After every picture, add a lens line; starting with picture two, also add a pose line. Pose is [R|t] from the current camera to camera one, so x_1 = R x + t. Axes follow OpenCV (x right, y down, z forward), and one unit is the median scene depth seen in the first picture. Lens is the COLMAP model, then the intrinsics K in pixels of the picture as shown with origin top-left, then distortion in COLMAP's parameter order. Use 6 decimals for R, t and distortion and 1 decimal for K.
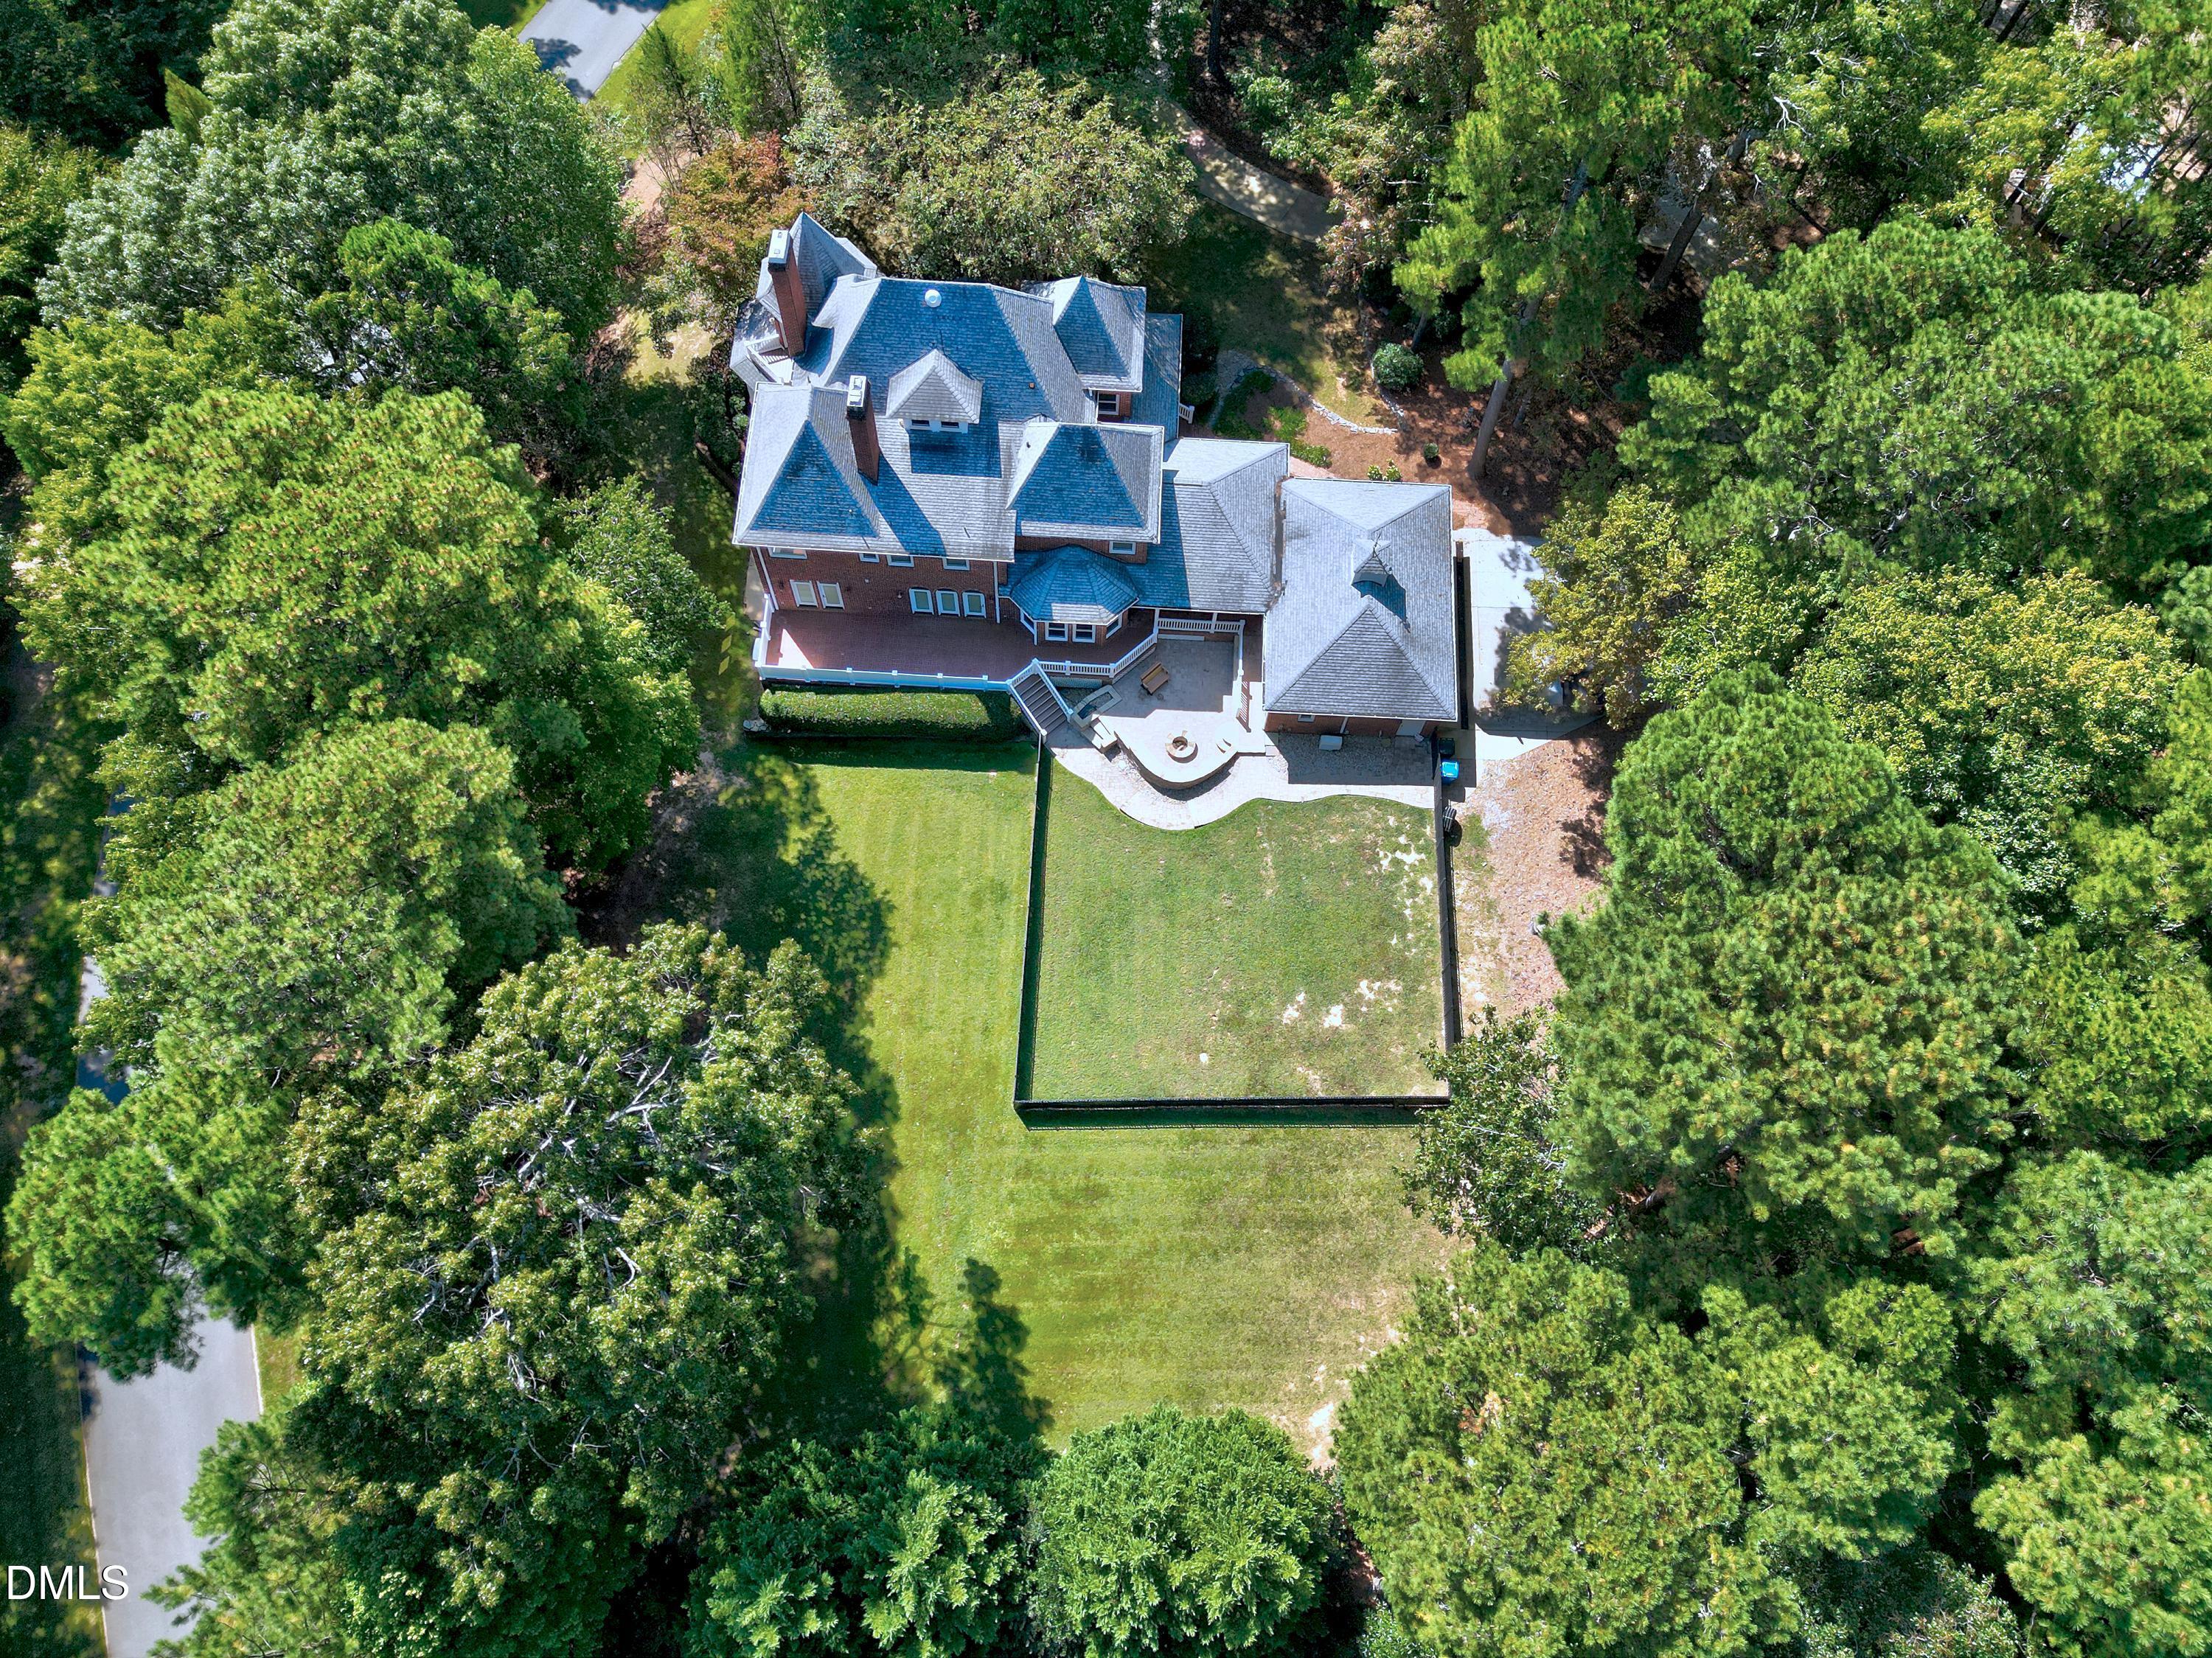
lens RADIAL K [[1681.7, 0, 1115.4], [0, 1681.7, 842.2], [0, 0, 1]] dist [0.061641, -0.053539]
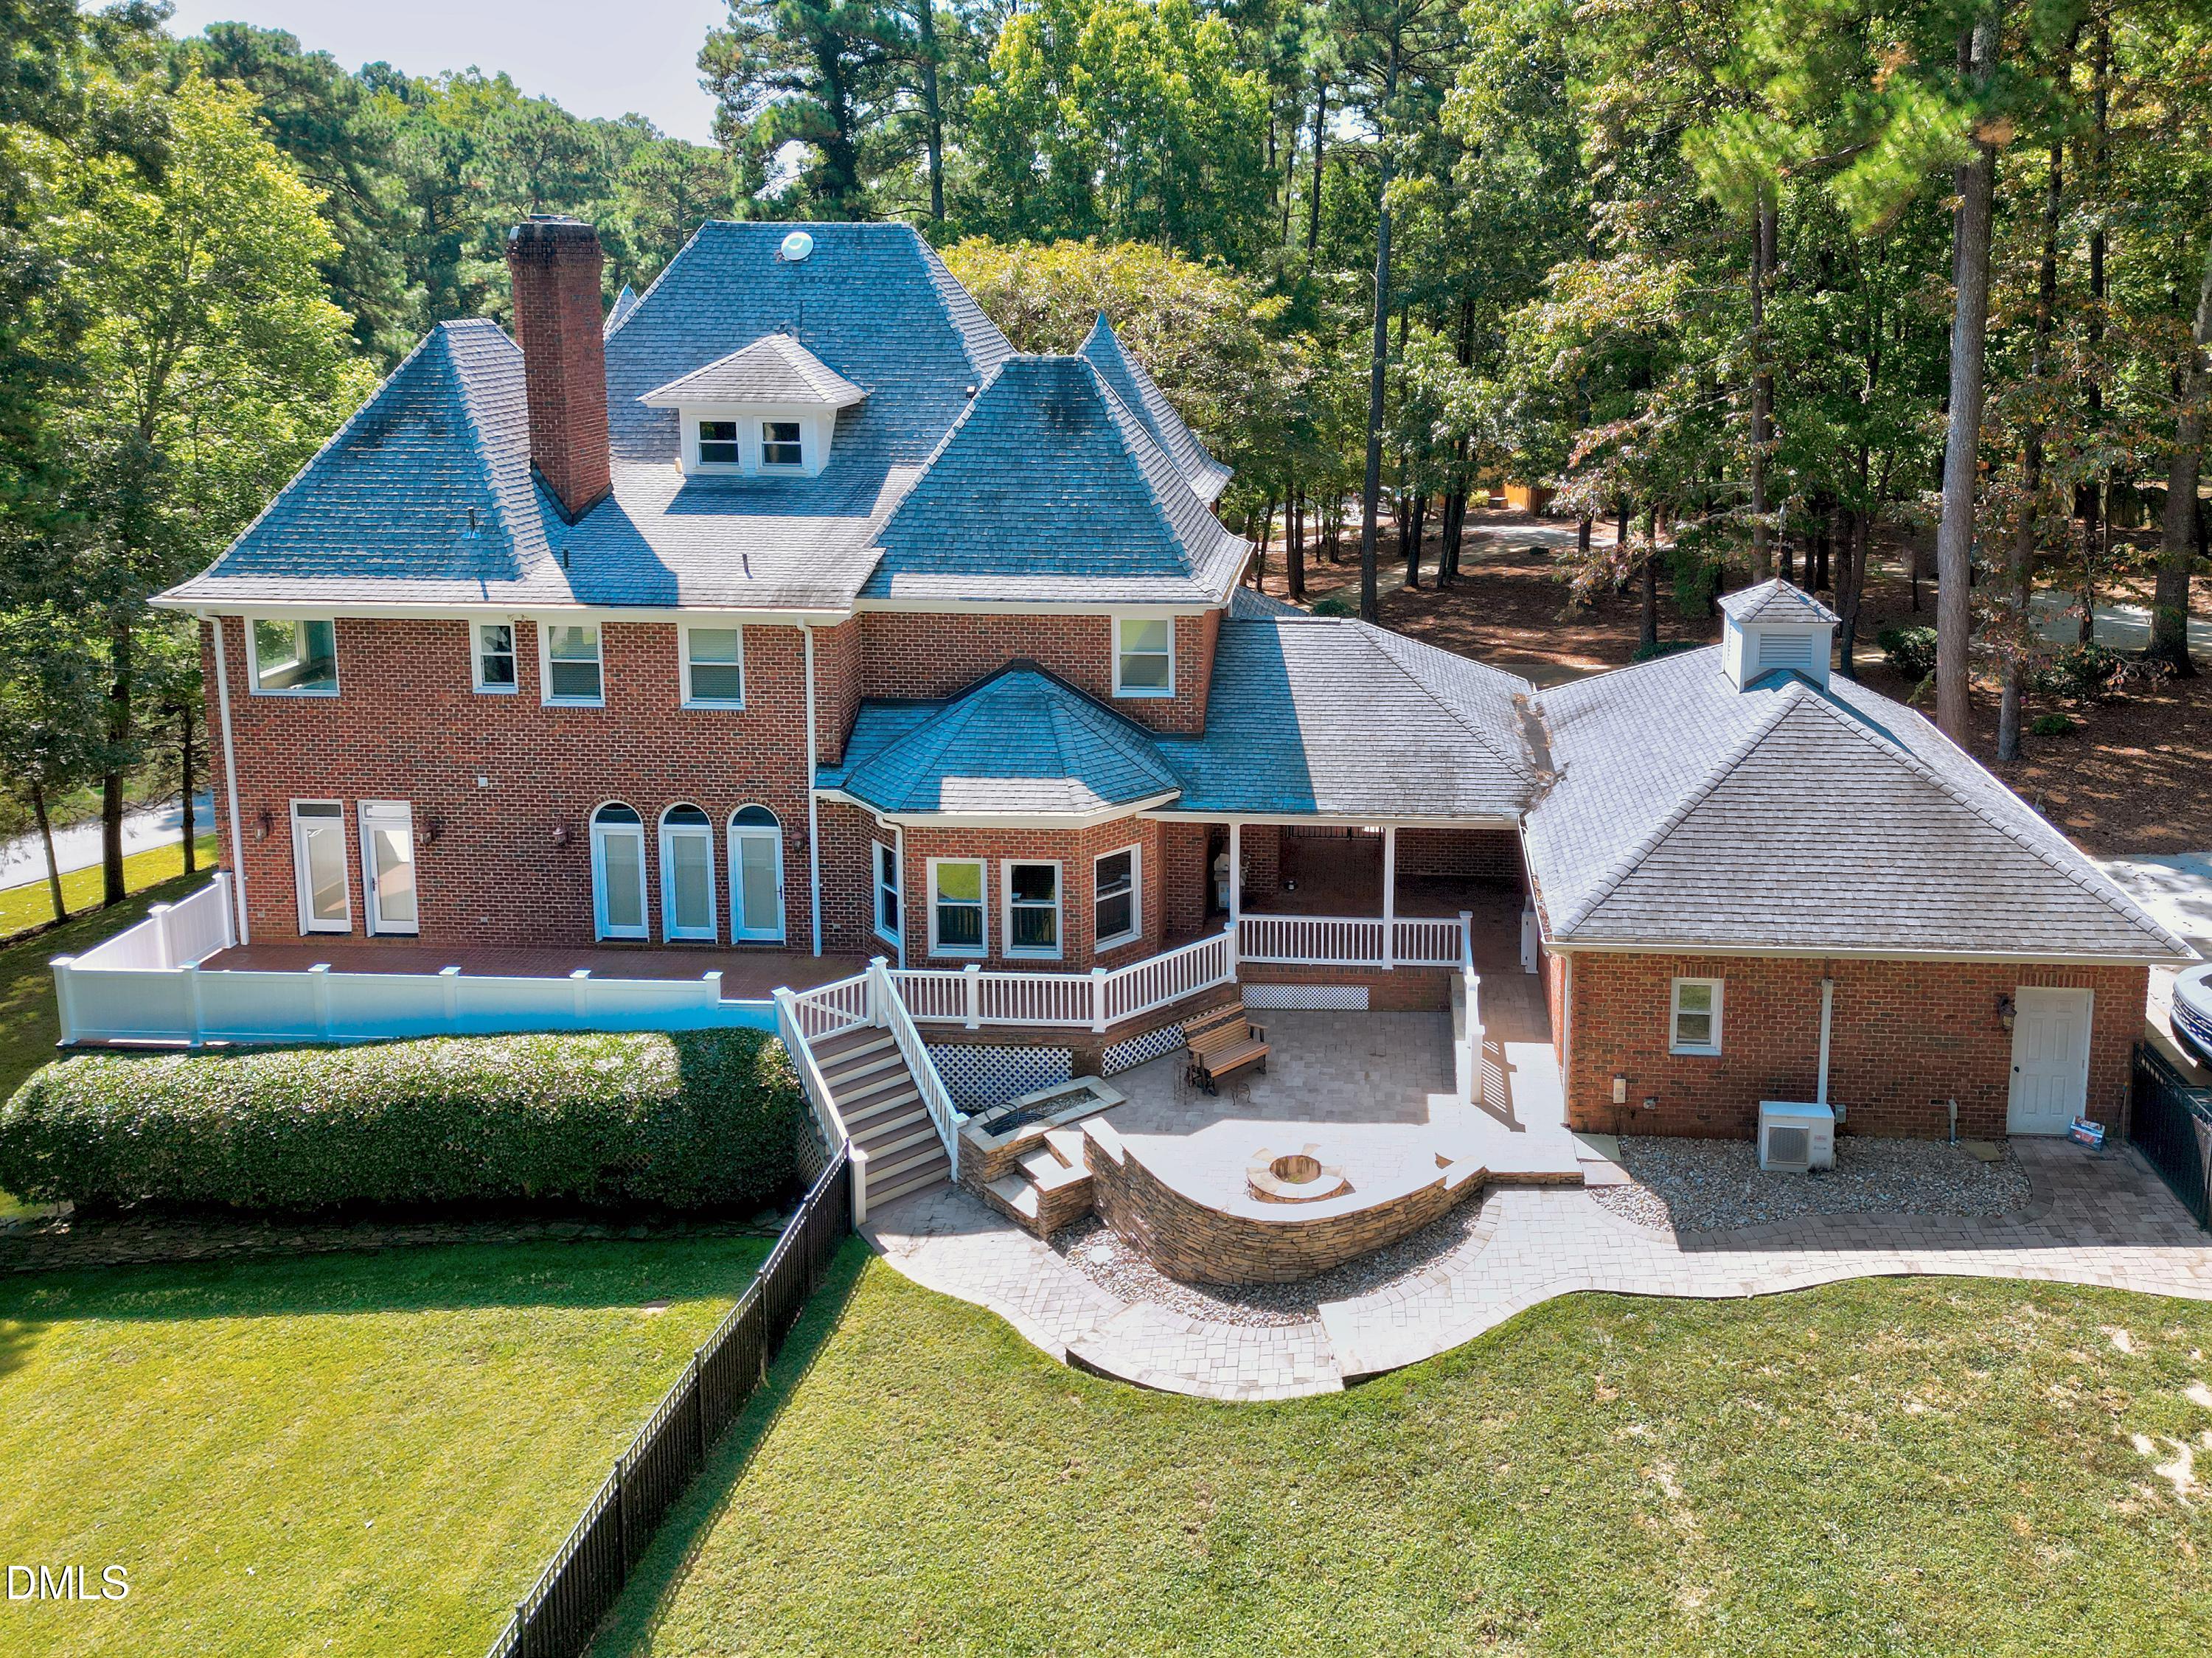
lens RADIAL K [[1648.4, 0, 1288.8], [0, 1648.4, 481.1], [0, 0, 1]] dist [0.039426, -0.023983]
pose [[0.999616, -0.022029, -0.016828, 0.046776], [-0.003619, 0.498133, -0.867093, 0.144172], [0.027484, 0.866821, 0.497861, 0.772891]]
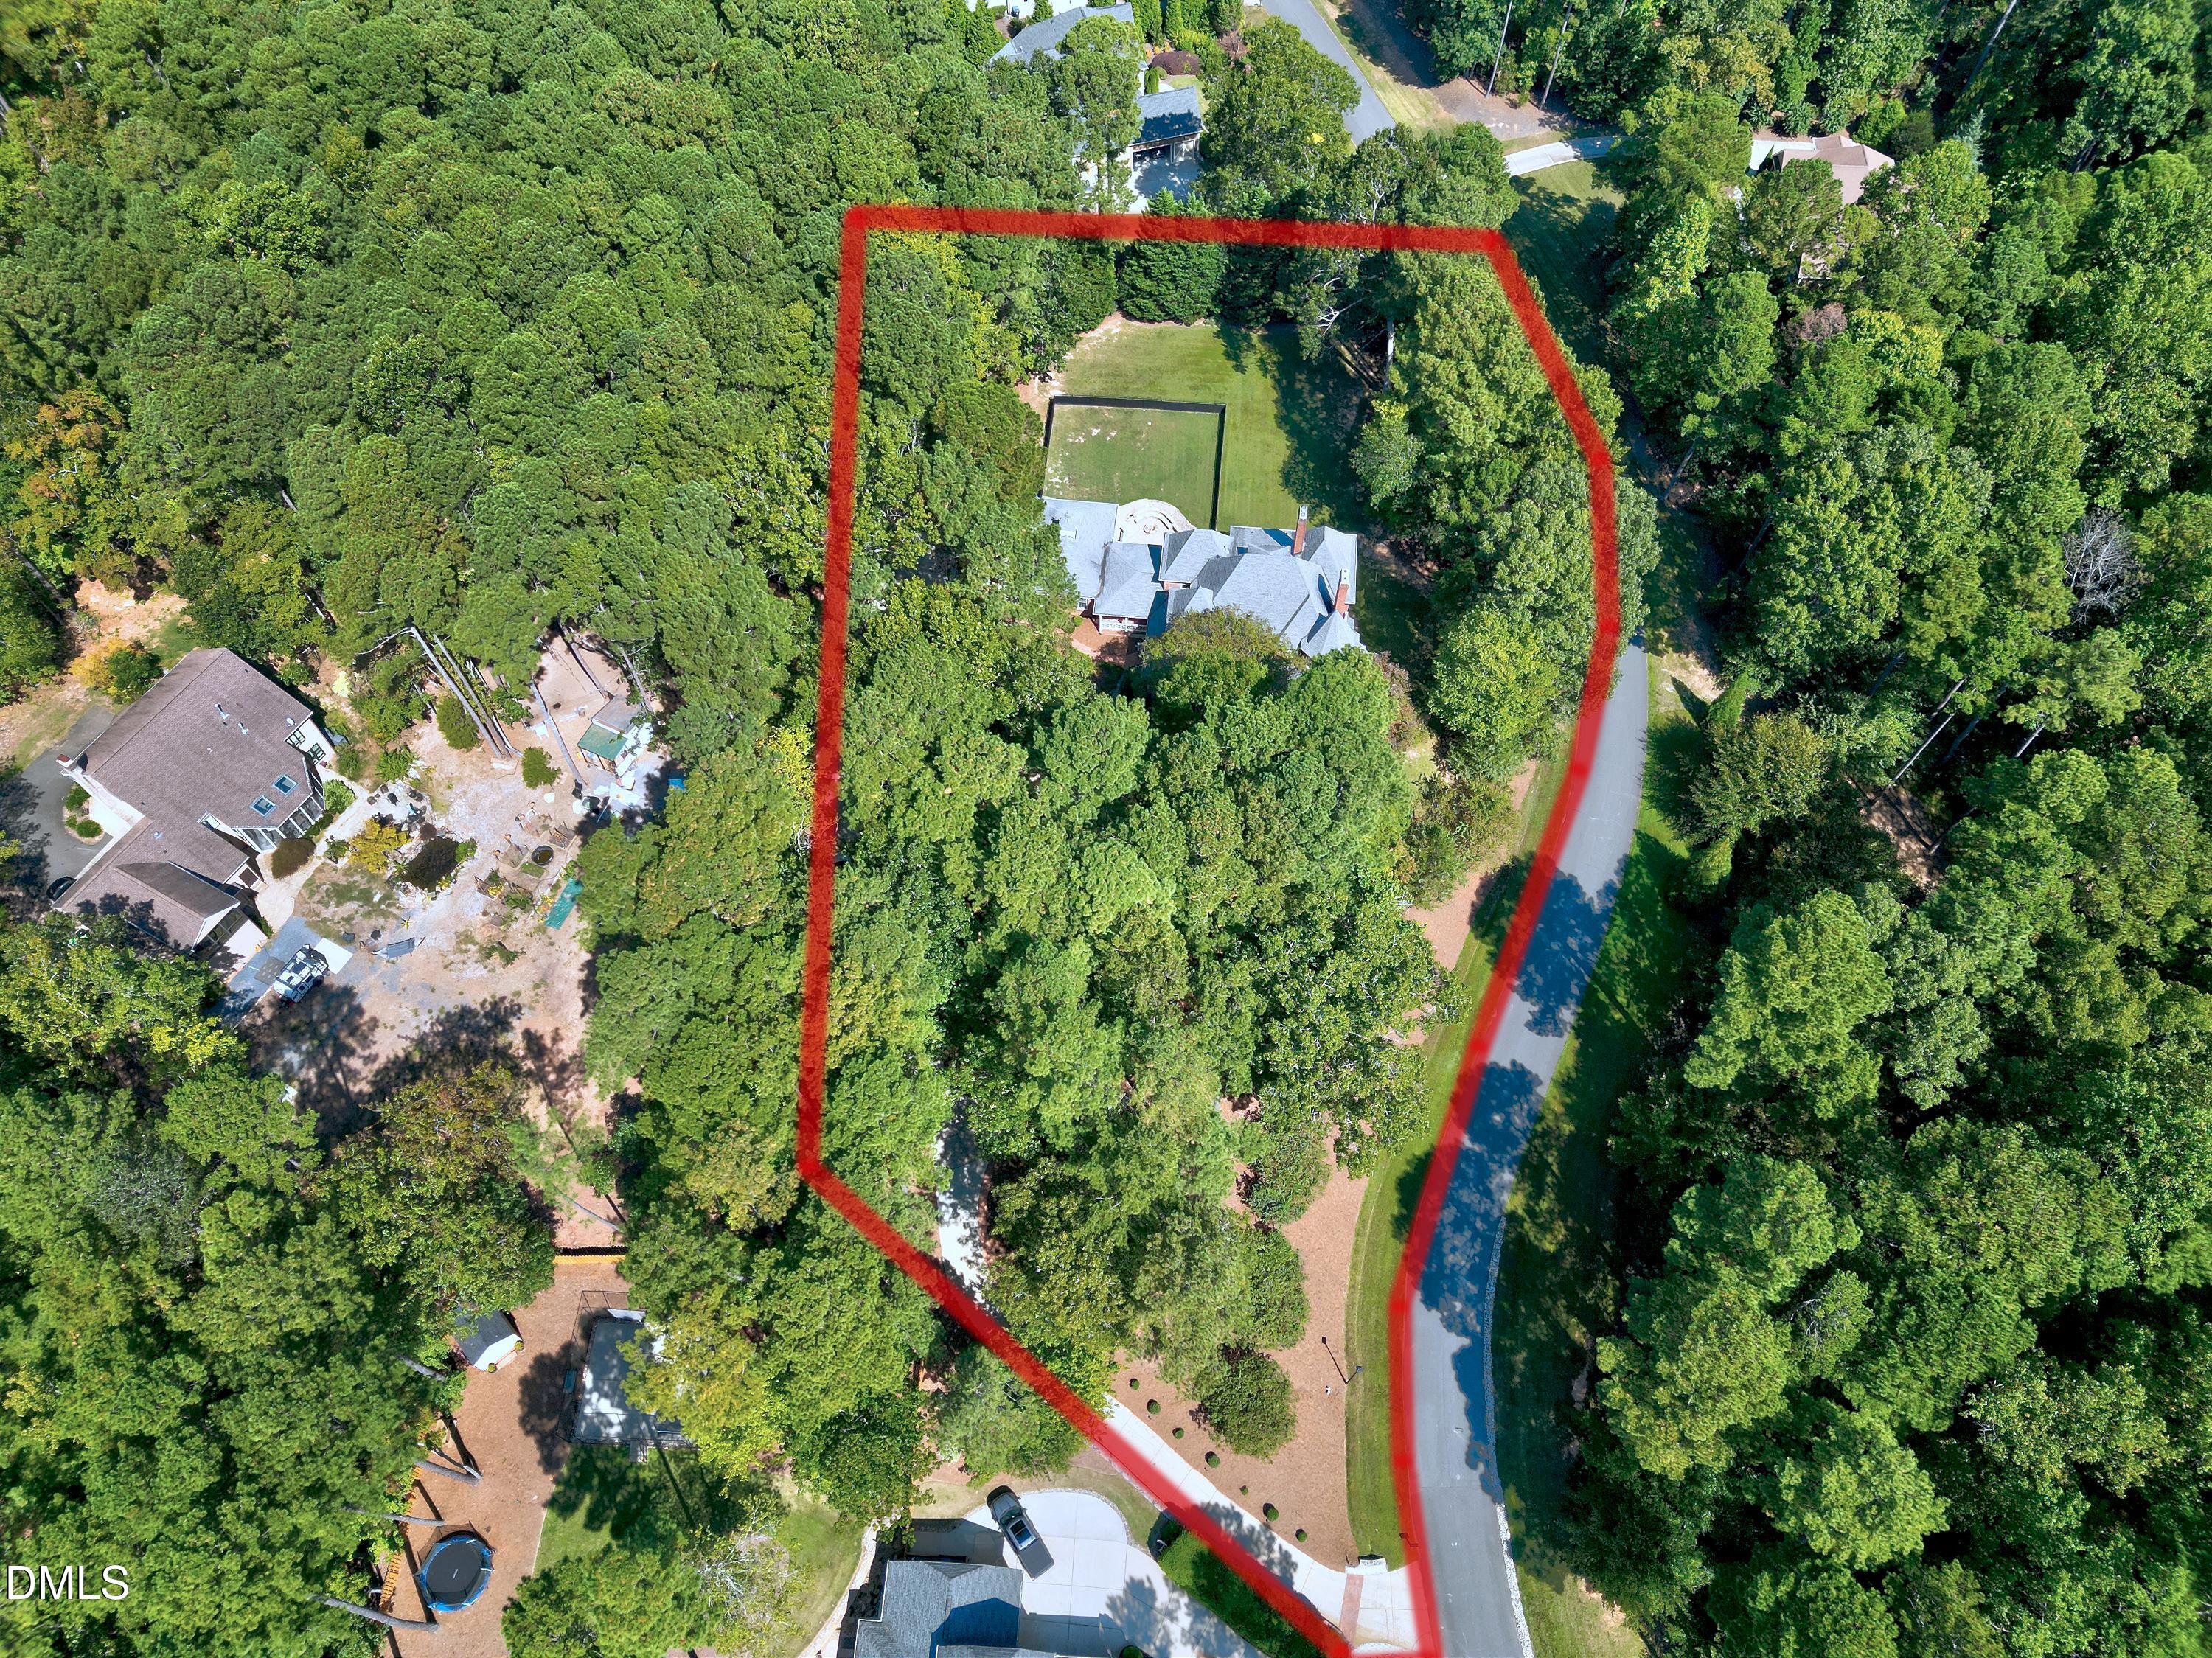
lens RADIAL K [[1554.9, 0, 1112.6], [0, 1554.9, 834.5], [0, 0, 1]] dist [0.052587, -0.042536]
pose [[-0.998658, -0.051443, 0.006048, 0.060175], [0.035682, -0.598605, 0.800249, -2.020145], [-0.037547, 0.799391, 0.599637, 0.099214]]
